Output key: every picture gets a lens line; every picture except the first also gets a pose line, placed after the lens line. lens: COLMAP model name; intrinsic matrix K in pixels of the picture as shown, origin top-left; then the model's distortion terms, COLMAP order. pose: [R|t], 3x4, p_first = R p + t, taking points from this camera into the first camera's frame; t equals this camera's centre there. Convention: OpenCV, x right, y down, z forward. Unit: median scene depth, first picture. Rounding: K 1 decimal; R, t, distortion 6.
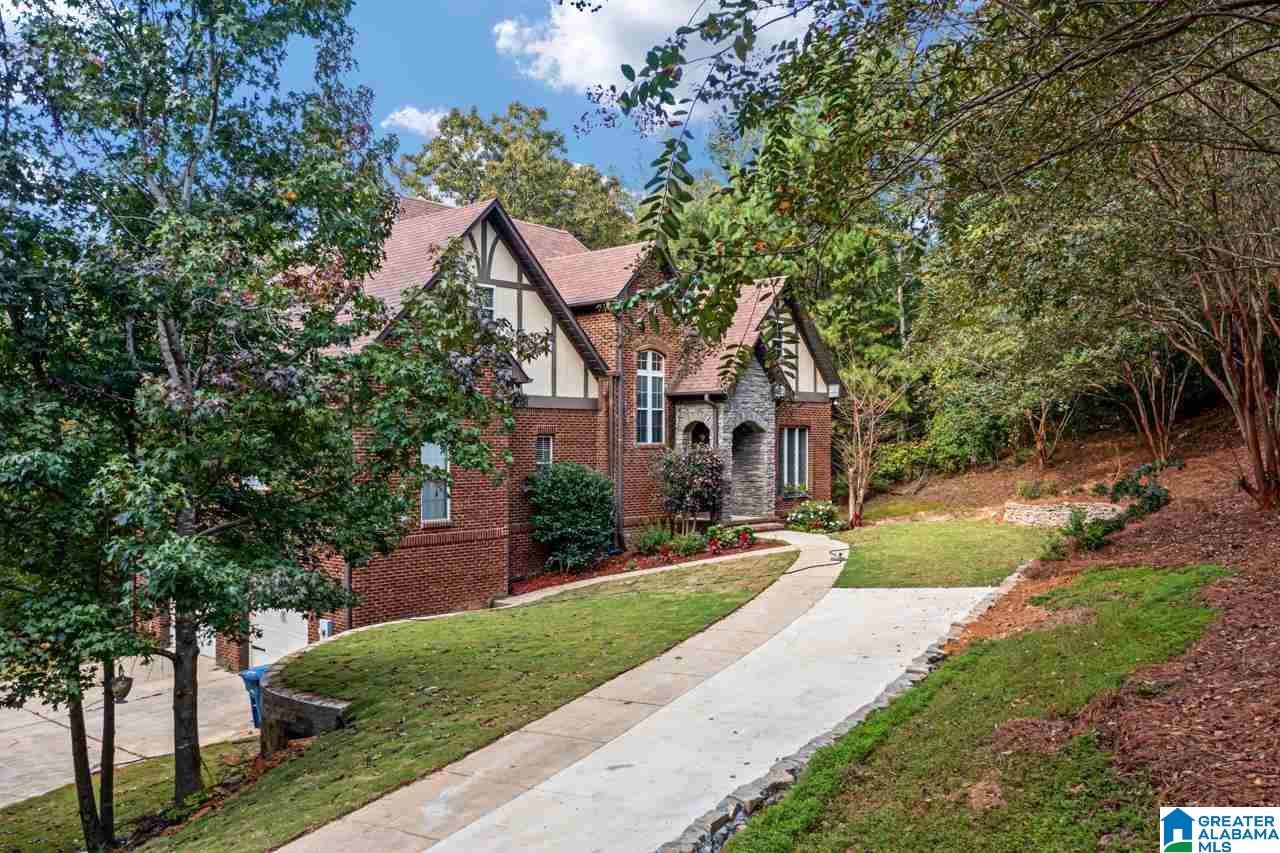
lens RADIAL K [[1040.8, 0, 640.0], [0, 1040.8, 426.5], [0, 0, 1]] dist [-0.013994, 0.003891]
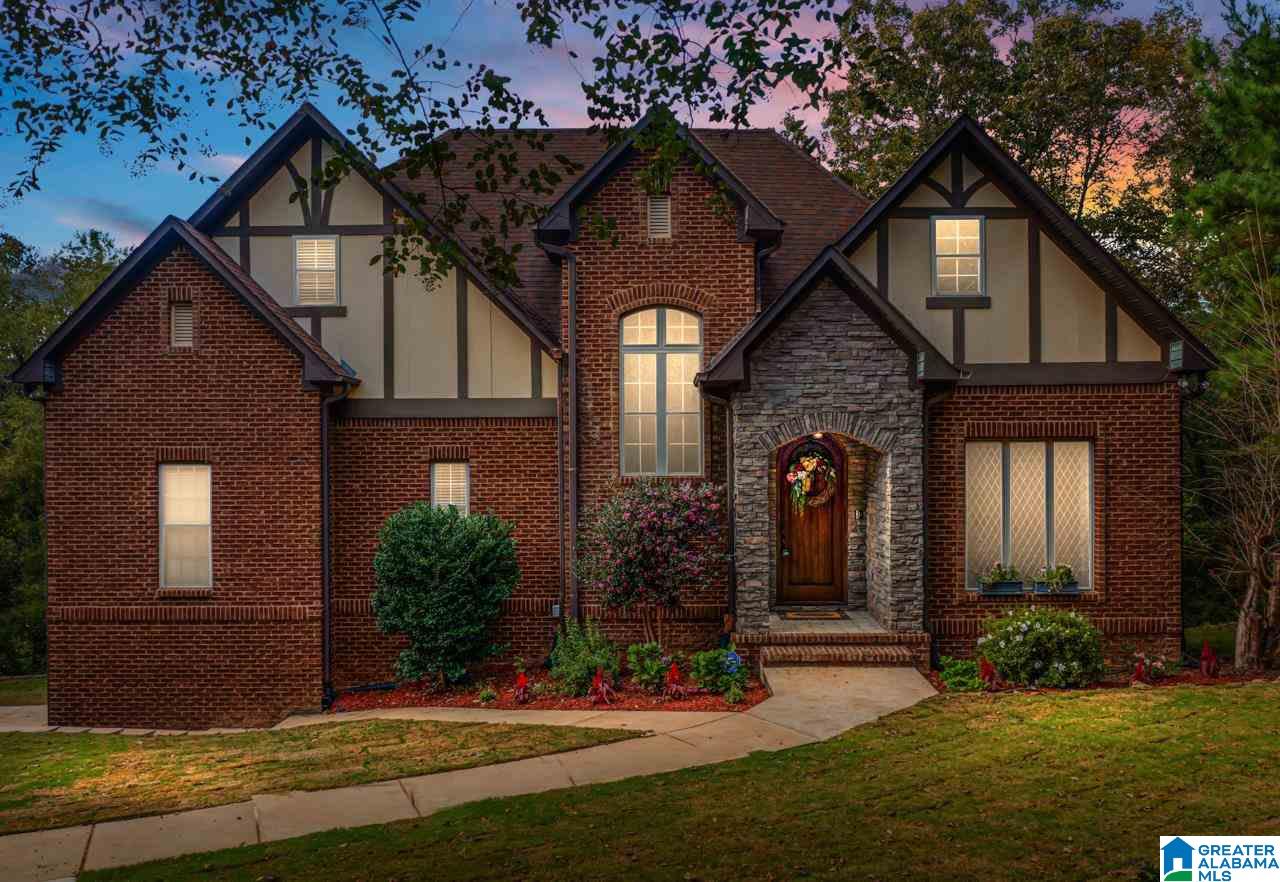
lens RADIAL K [[1075.2, 0, 653.4], [0, 1075.2, 443.6], [0, 0, 1]] dist [-0.011621, 0.000197]
pose [[0.646166, 0.000842, -0.763196, 0.441128], [0.017353, 0.999725, 0.015795, -0.009460], [0.762999, -0.023450, 0.645974, 0.620352]]
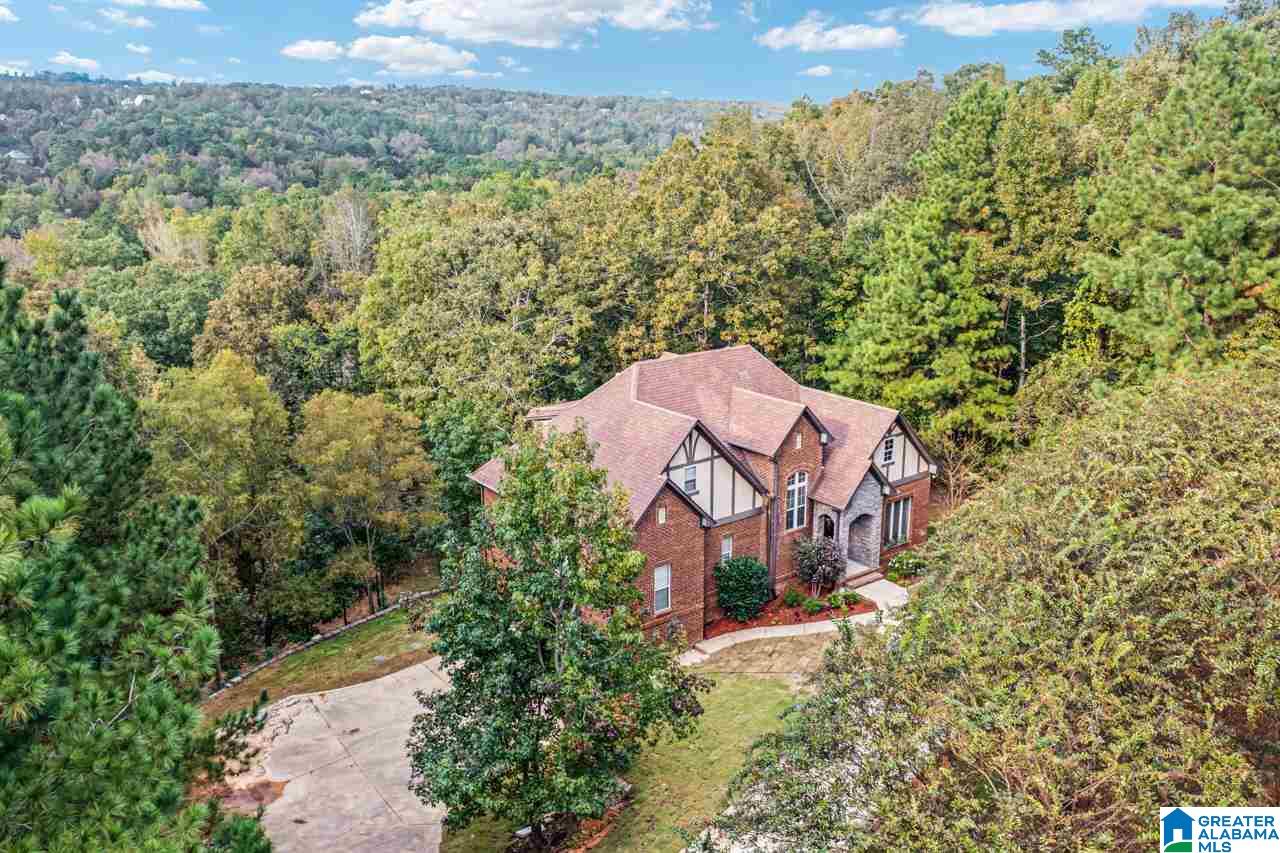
lens RADIAL K [[1108.1, 0, 640.0], [0, 1108.1, 426.5], [0, 0, 1]] dist [0.008917, 0.002688]
pose [[0.981356, 0.046067, -0.186597, 0.083424], [0.009016, 0.958748, 0.284113, -0.600182], [0.191988, -0.280498, 0.940458, -0.561195]]
